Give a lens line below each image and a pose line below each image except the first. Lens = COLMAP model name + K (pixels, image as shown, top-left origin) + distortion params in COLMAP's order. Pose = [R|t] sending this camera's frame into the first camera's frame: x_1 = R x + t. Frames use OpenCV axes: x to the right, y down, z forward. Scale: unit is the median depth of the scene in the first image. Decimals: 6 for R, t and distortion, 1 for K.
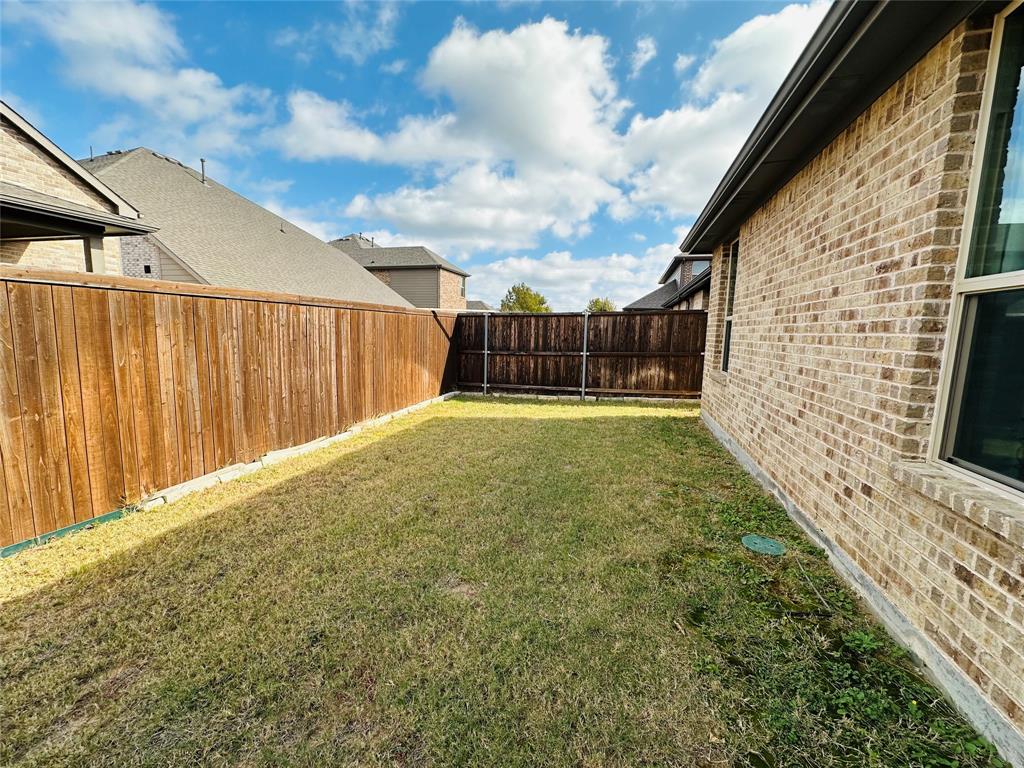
lens RADIAL K [[410.0, 0, 512.6], [0, 410.0, 381.3], [0, 0, 1]] dist [-0.001288, -0.000142]
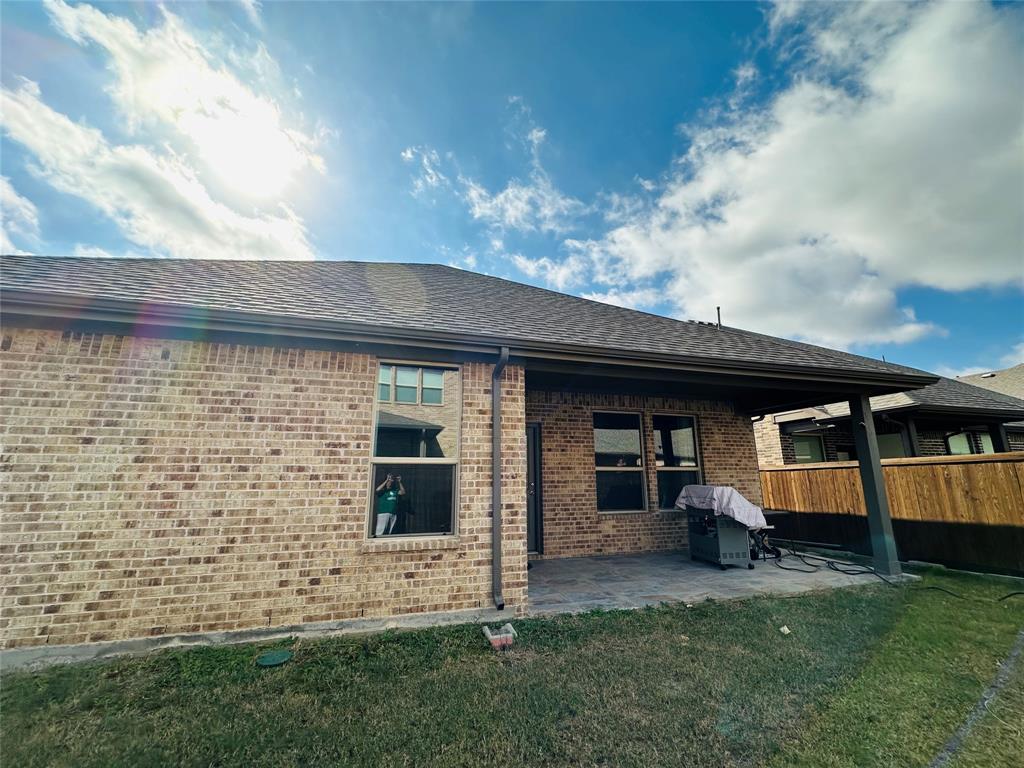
lens RADIAL K [[410.0, 0, 512.4], [0, 410.0, 385.2], [0, 0, 1]] dist [-0.001288, -0.000142]
pose [[-0.525327, 0.164429, 0.834862, -1.222061], [0.094832, 0.986353, -0.134593, -0.230626], [-0.845599, 0.008466, -0.533751, 1.393187]]
